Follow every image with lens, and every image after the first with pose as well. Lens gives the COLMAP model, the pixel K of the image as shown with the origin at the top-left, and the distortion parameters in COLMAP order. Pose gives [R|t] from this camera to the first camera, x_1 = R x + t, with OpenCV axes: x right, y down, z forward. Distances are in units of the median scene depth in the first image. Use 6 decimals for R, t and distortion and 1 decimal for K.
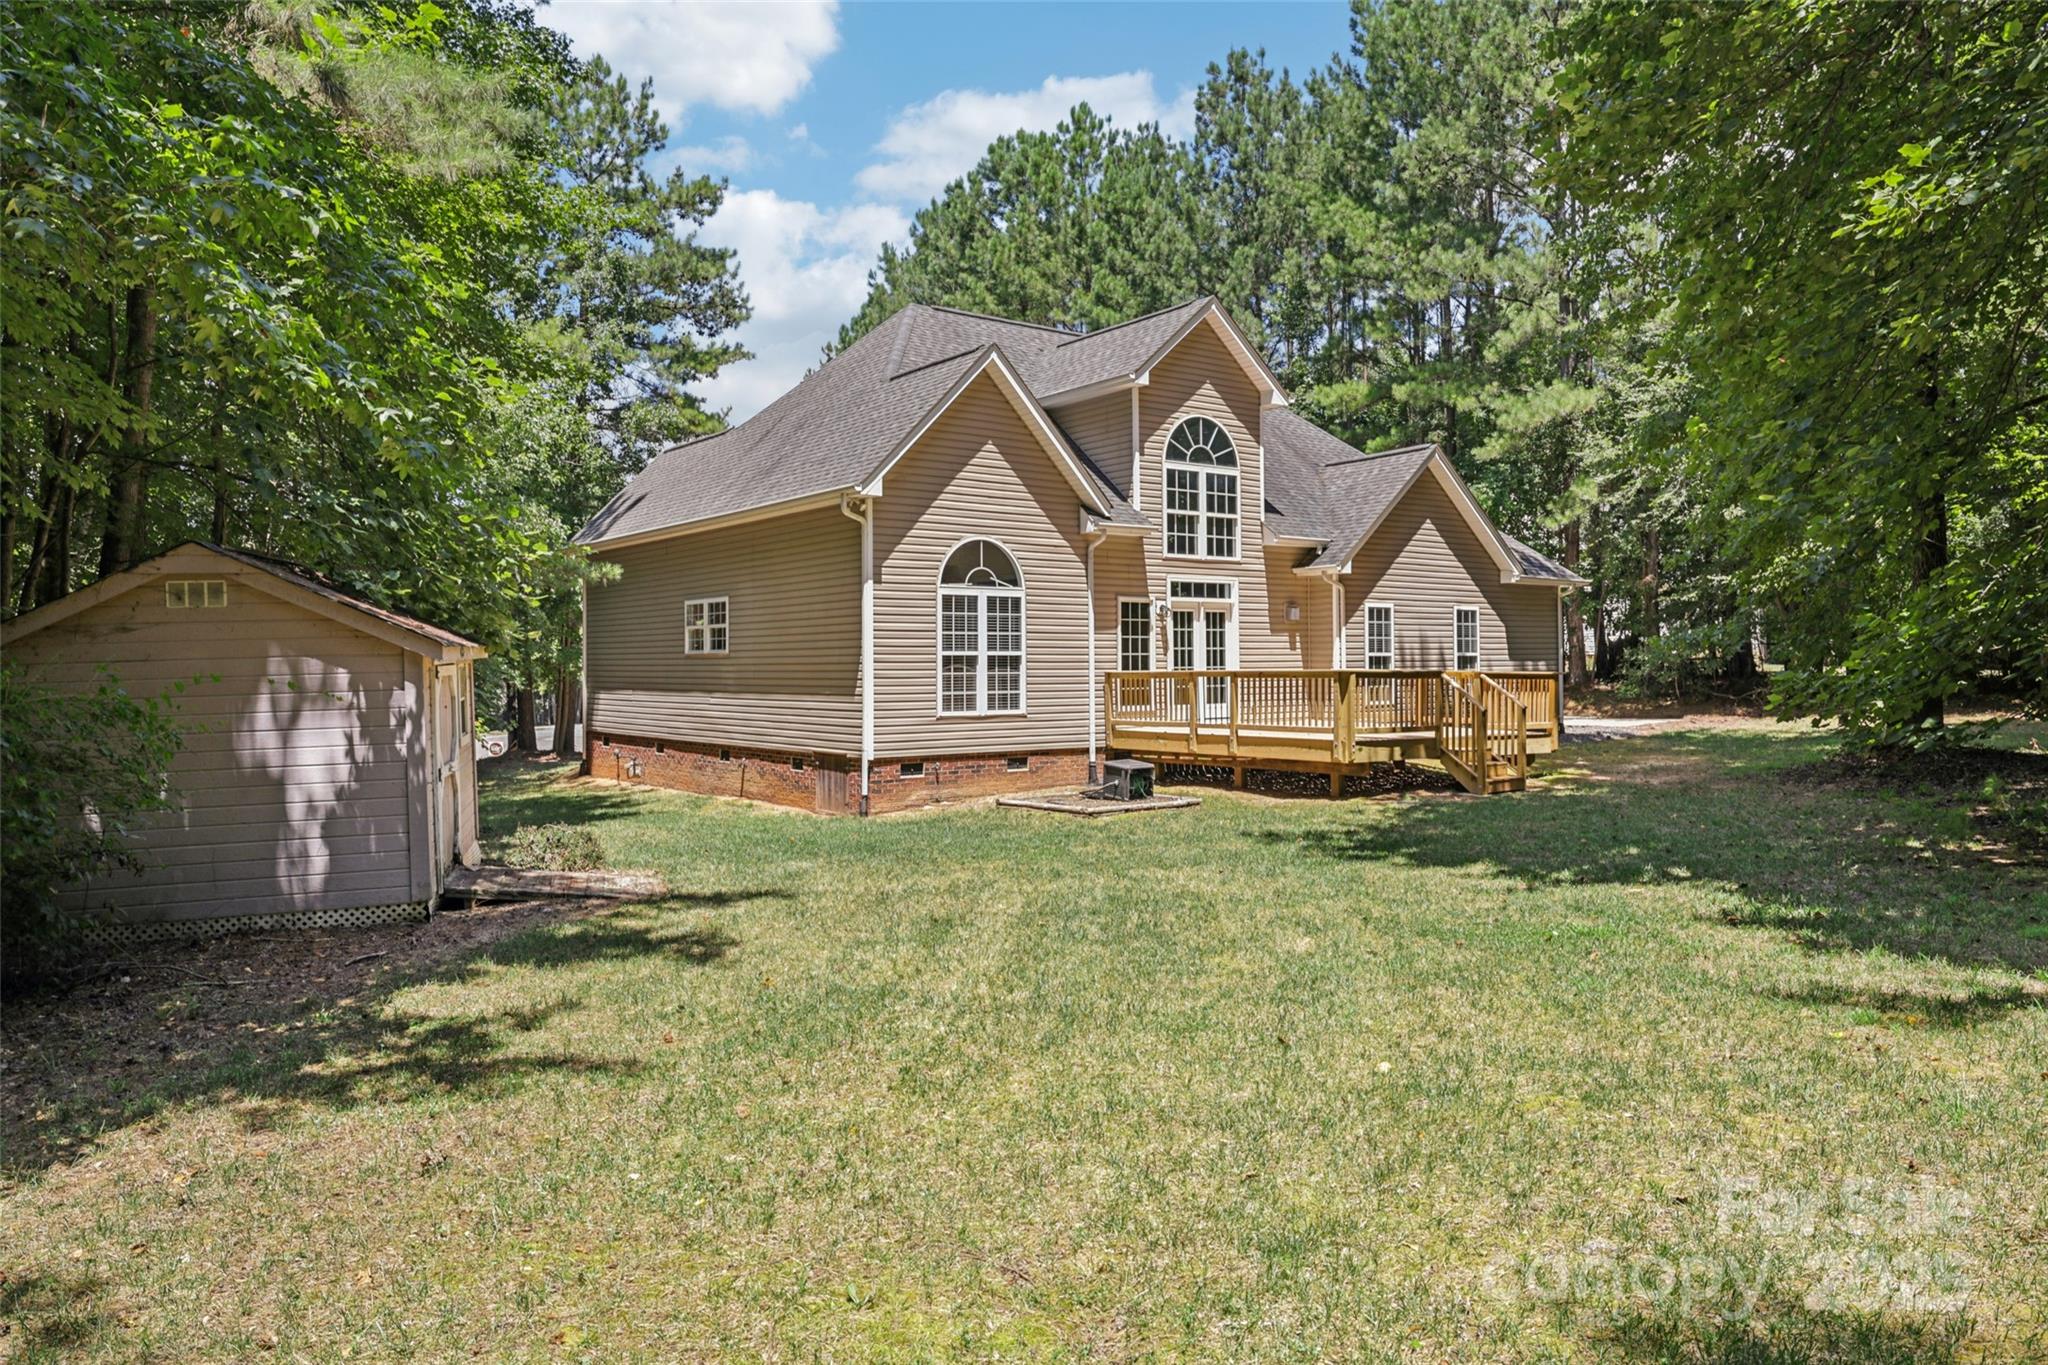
lens RADIAL K [[1418.6, 0, 1026.9], [0, 1418.6, 673.2], [0, 0, 1]] dist [-0.000095, -0.000085]
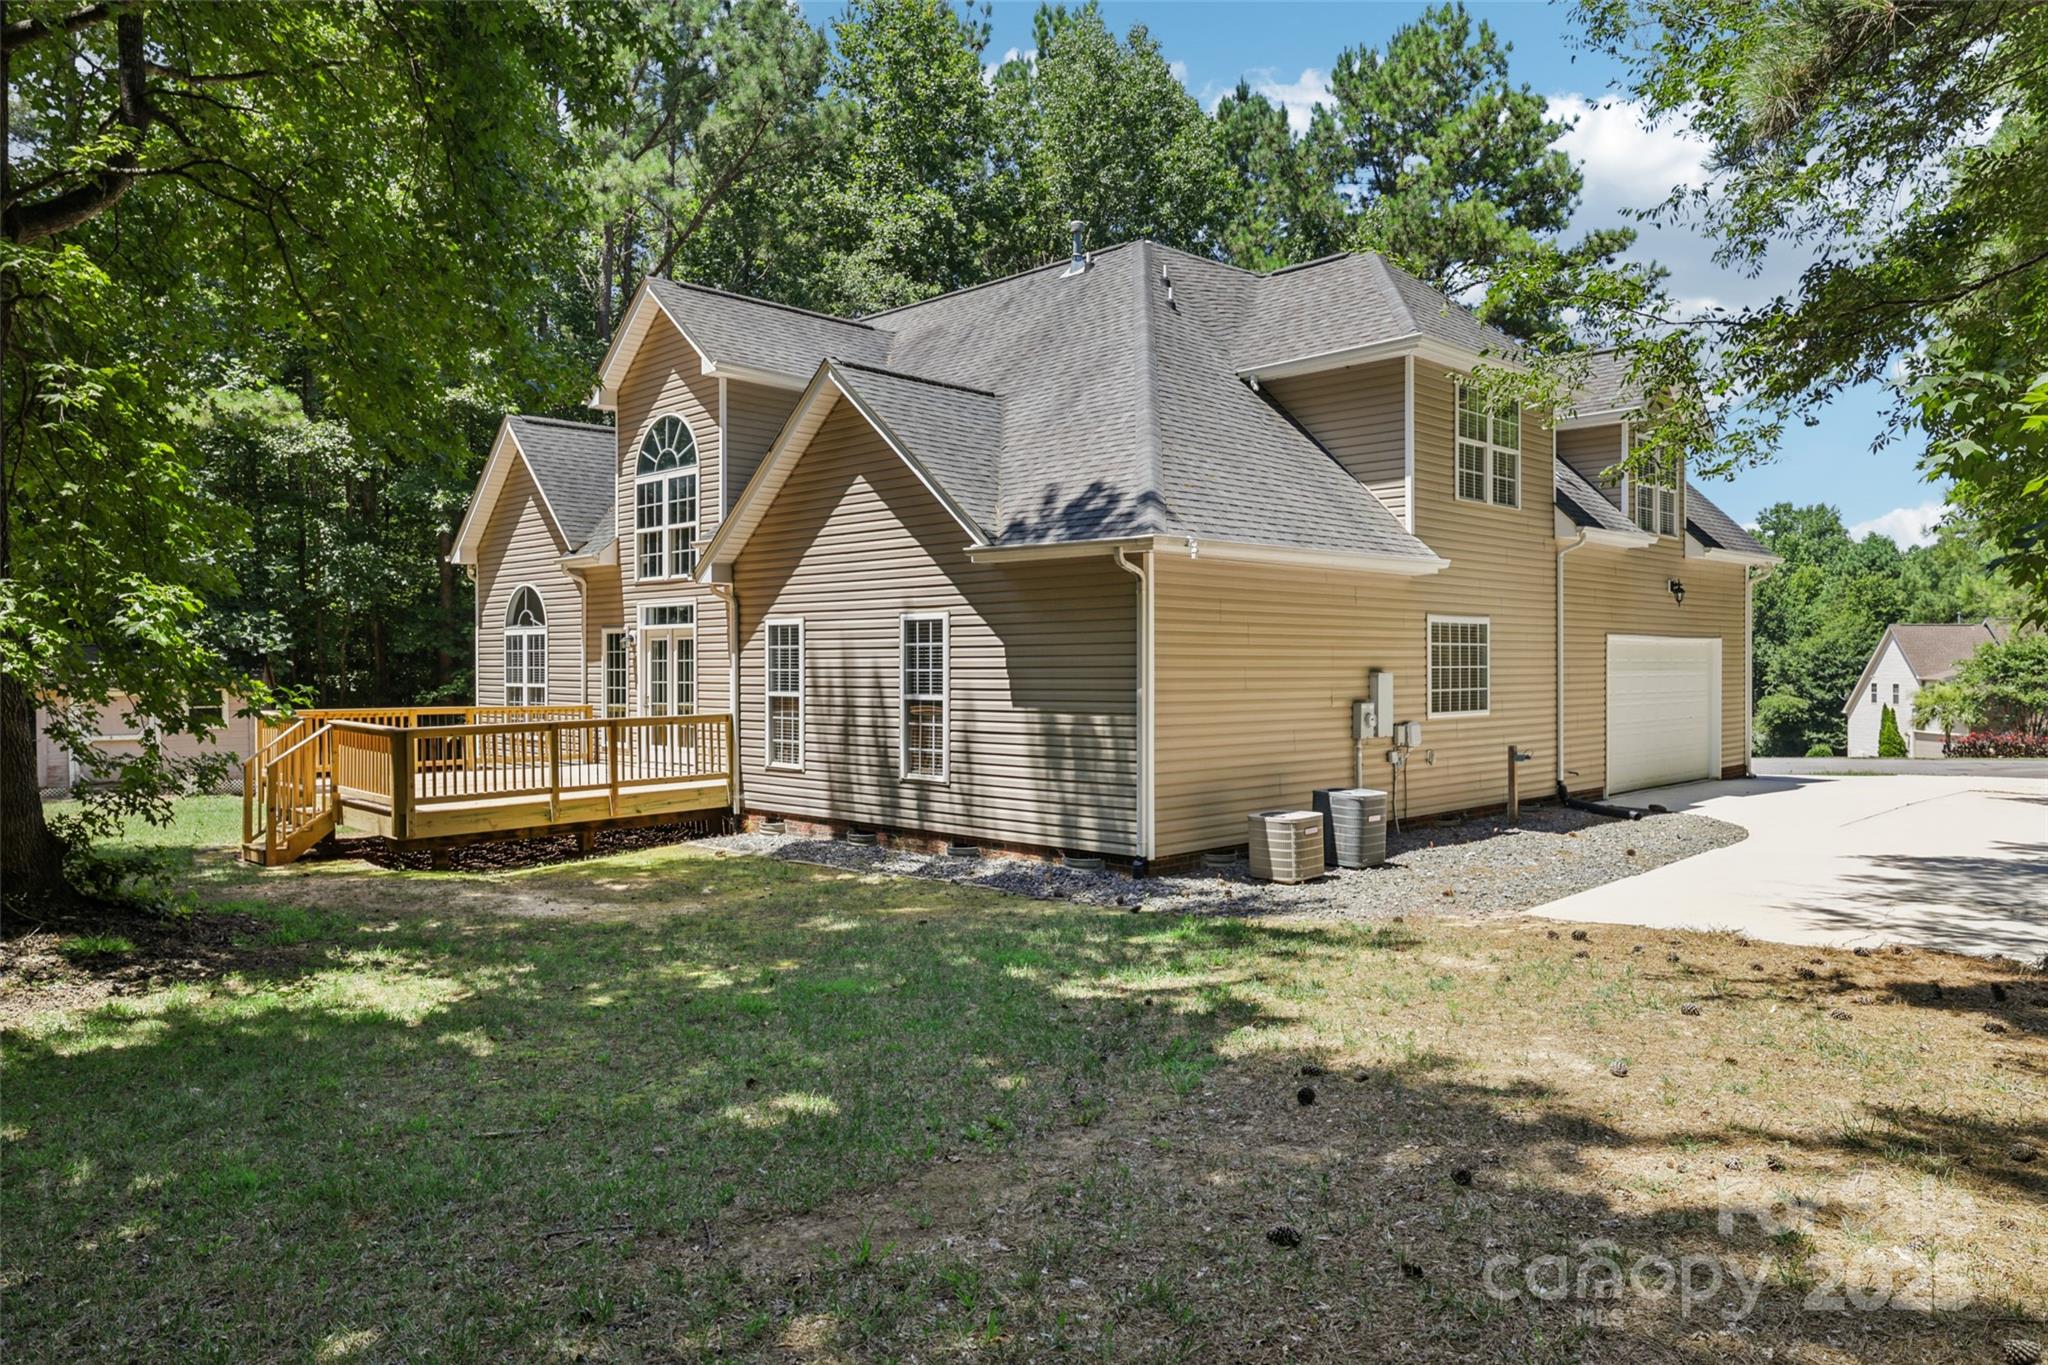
lens RADIAL K [[1418.6, 0, 1024.6], [0, 1418.6, 682.5], [0, 0, 1]] dist [-0.000095, -0.000085]
pose [[0.111686, 0.006856, -0.993720, 1.014259], [-0.020827, 0.999773, 0.004557, -0.026461], [0.993525, 0.020188, 0.111803, 1.128092]]
